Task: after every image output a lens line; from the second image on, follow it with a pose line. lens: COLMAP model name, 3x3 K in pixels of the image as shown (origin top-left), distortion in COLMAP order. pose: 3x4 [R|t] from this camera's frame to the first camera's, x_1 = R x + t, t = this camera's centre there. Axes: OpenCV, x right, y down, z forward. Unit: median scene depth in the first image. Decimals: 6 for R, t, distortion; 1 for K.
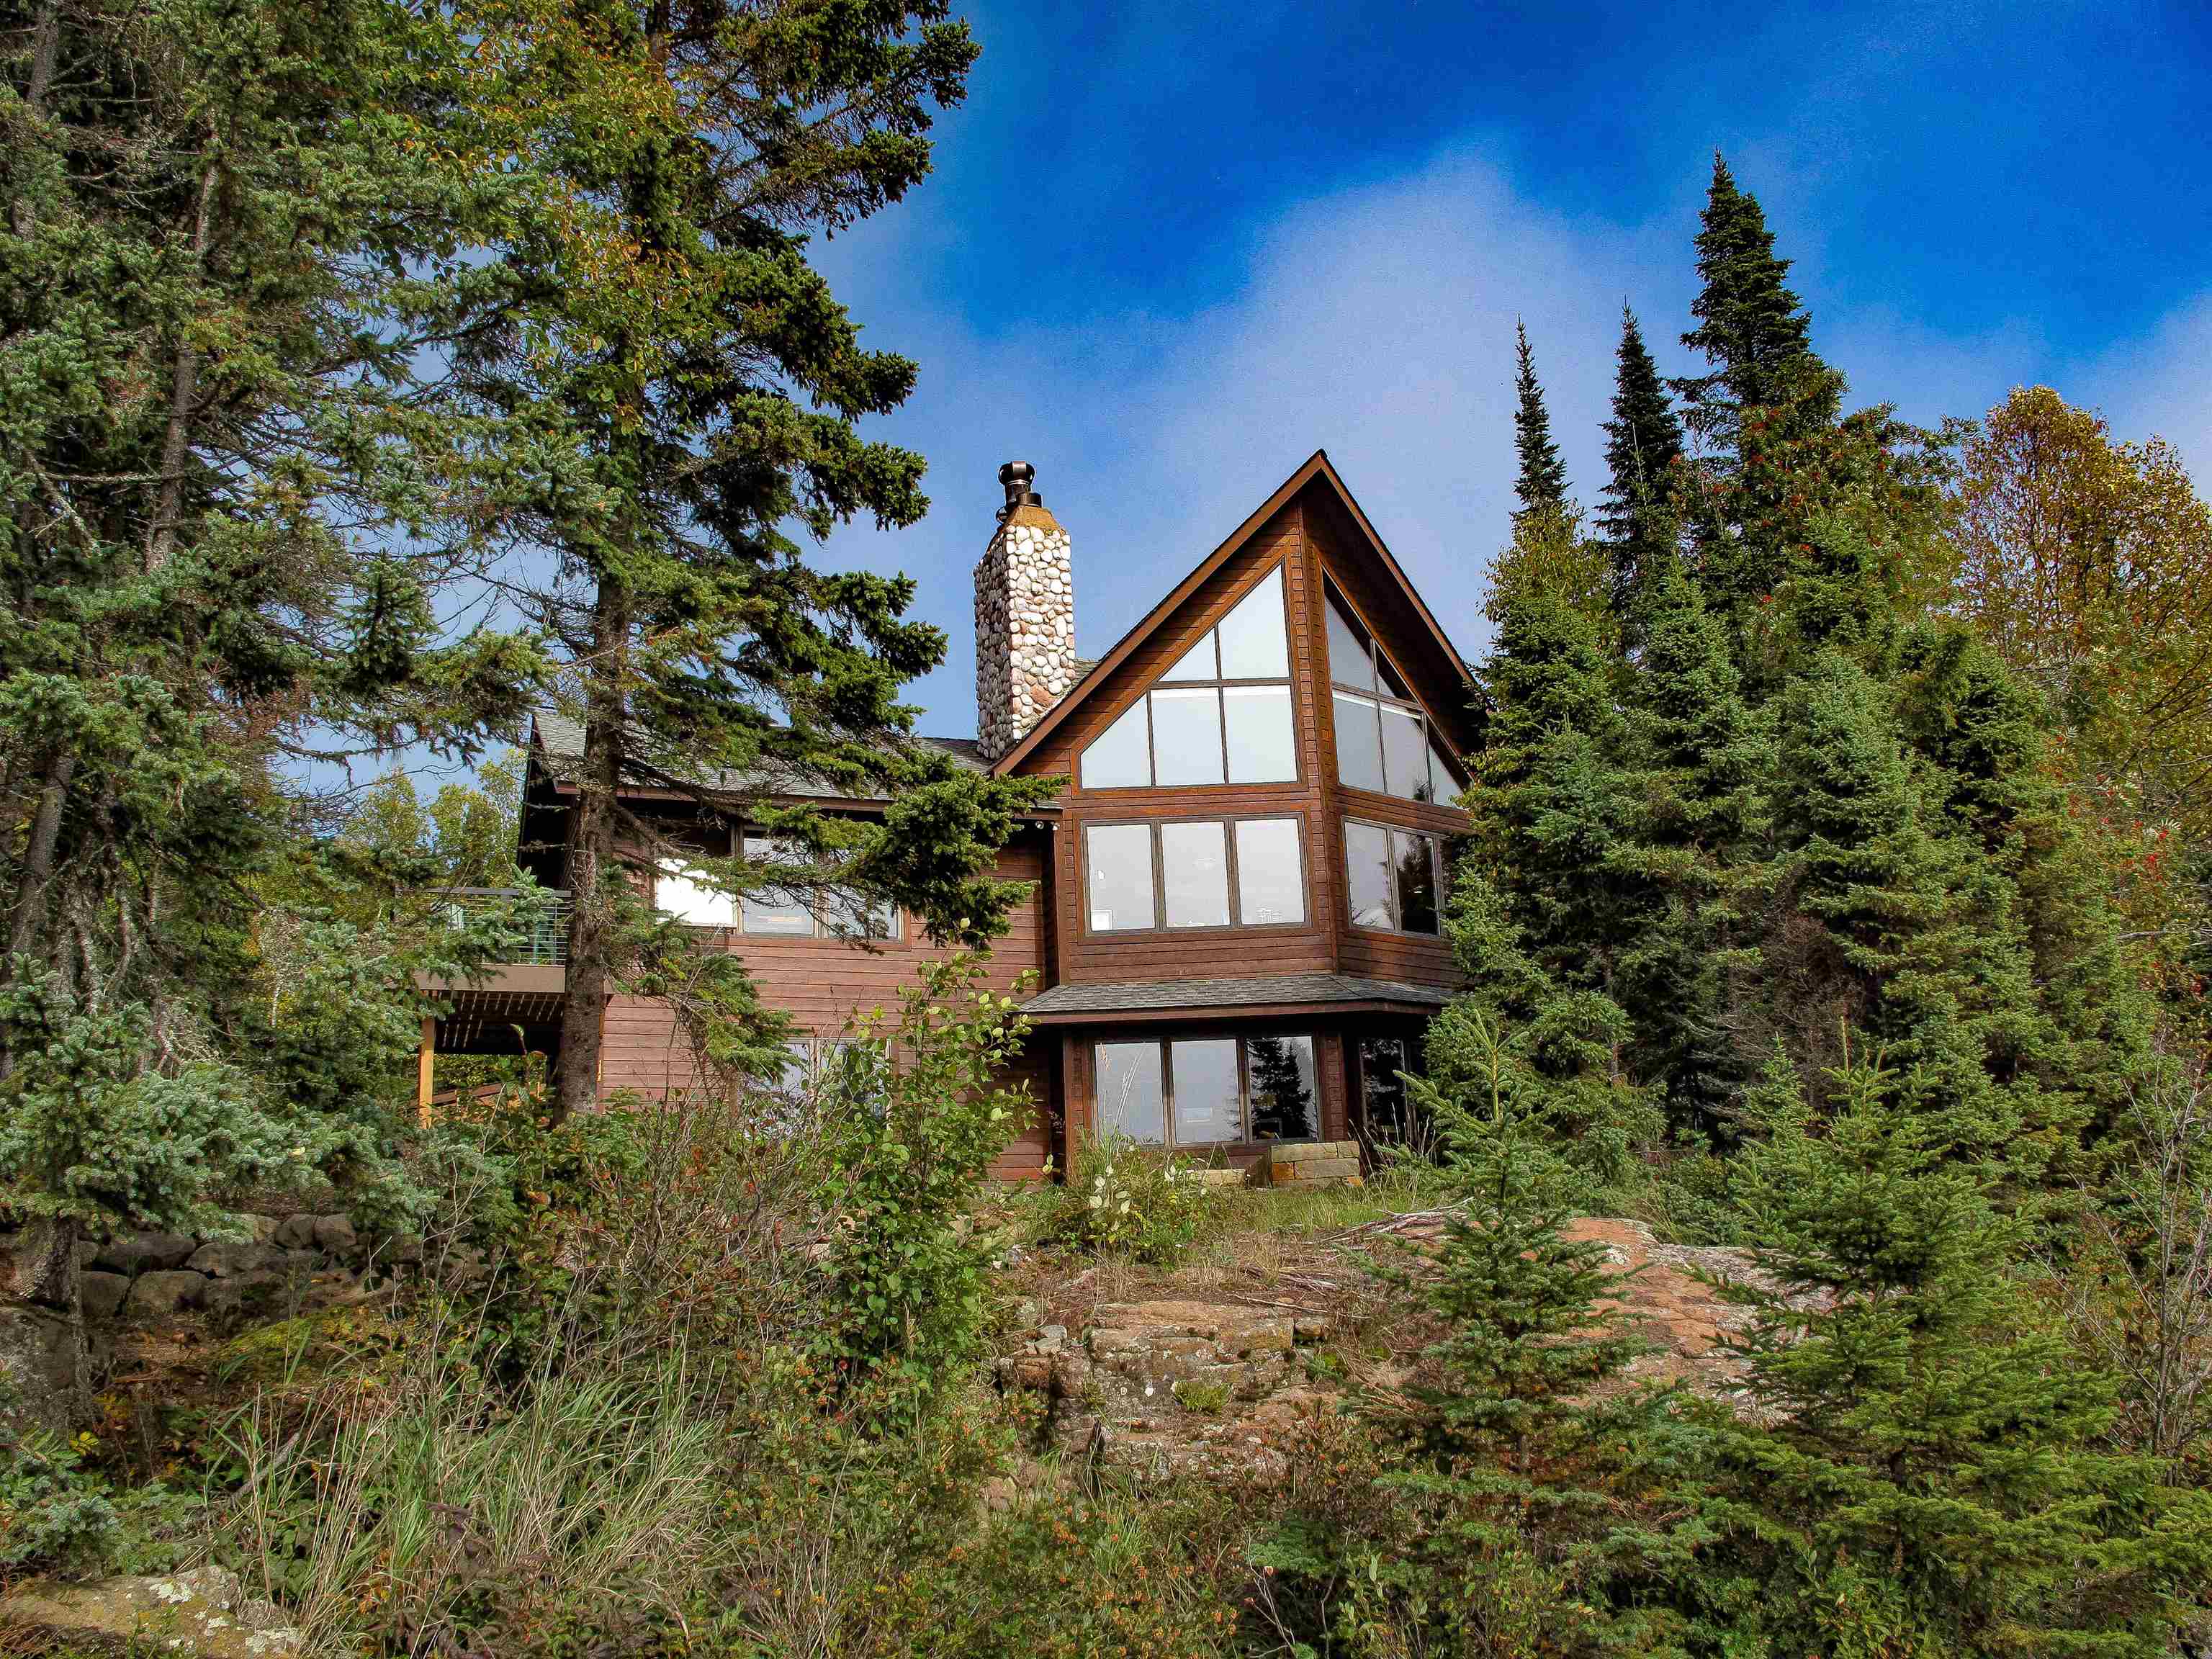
lens RADIAL K [[1809.9, 0, 1121.3], [0, 1809.9, 864.5], [0, 0, 1]] dist [0.002649, 0.001375]
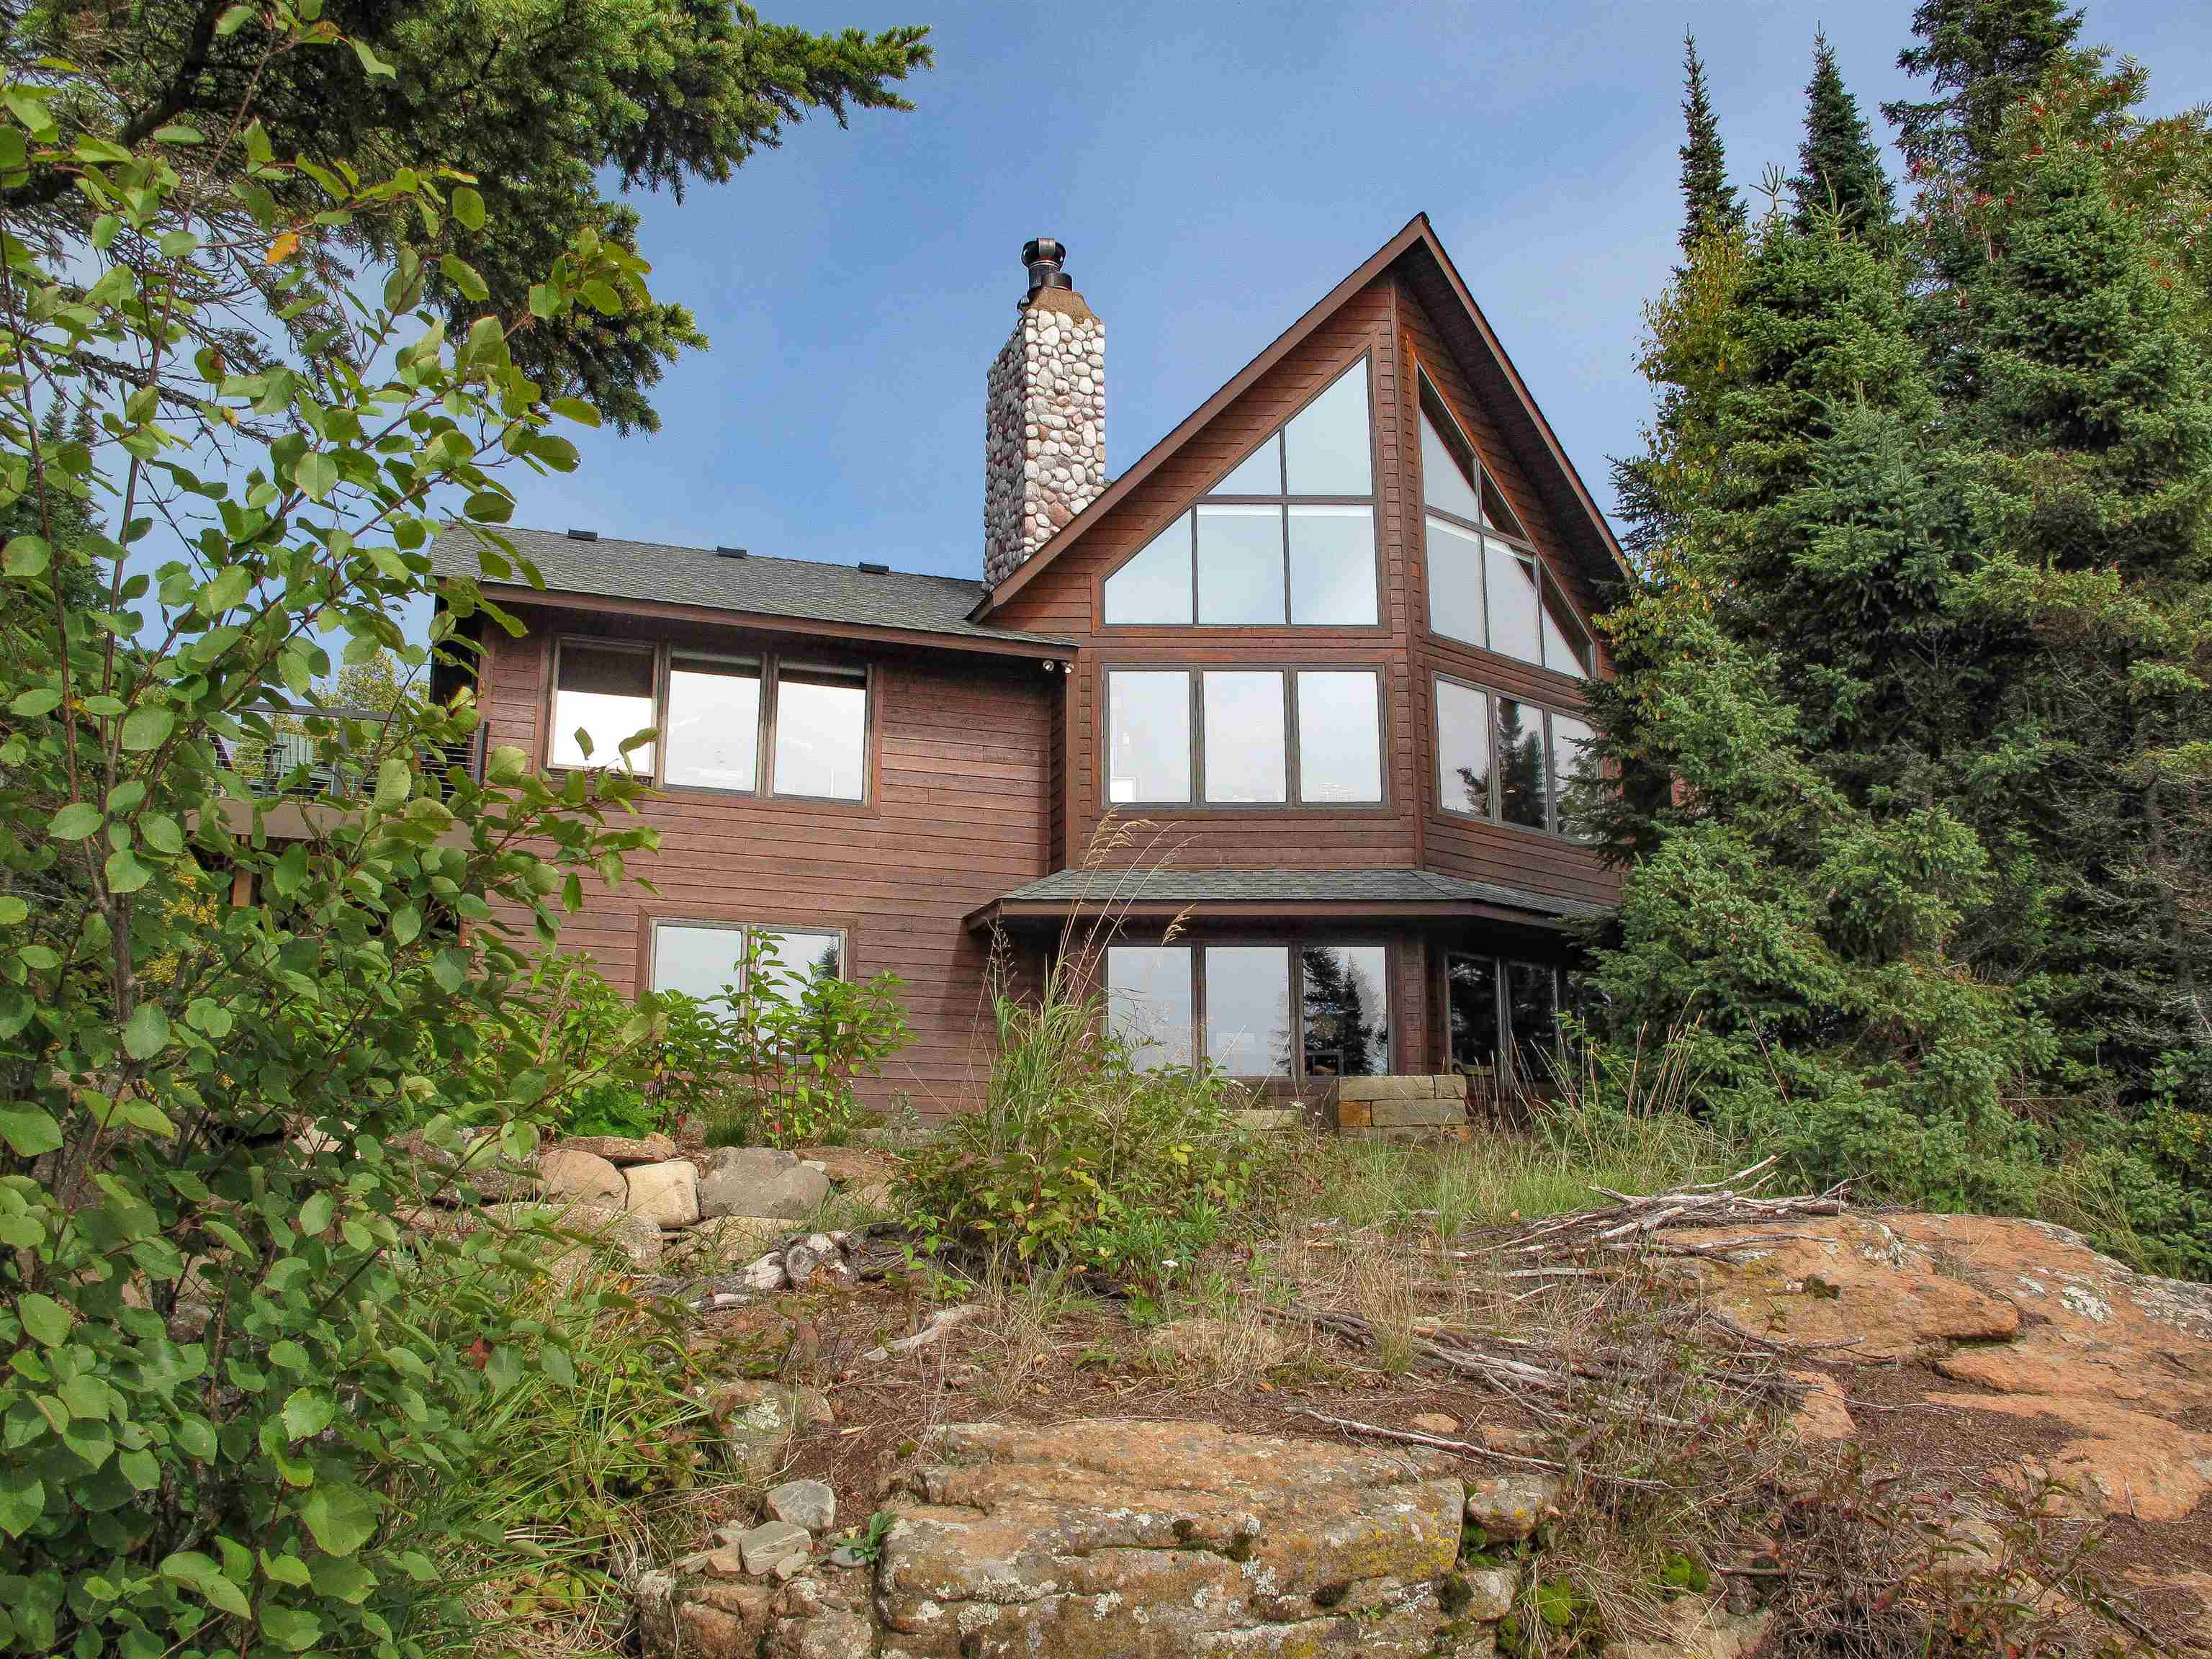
lens RADIAL K [[1782.8, 0, 1106.0], [0, 1782.8, 829.5], [0, 0, 1]] dist [-0.038812, 0.007827]
pose [[0.998639, 0.037324, -0.036426, 0.010457], [-0.036998, 0.999269, 0.009571, 0.040236], [0.036756, -0.008210, 0.999291, 0.220582]]
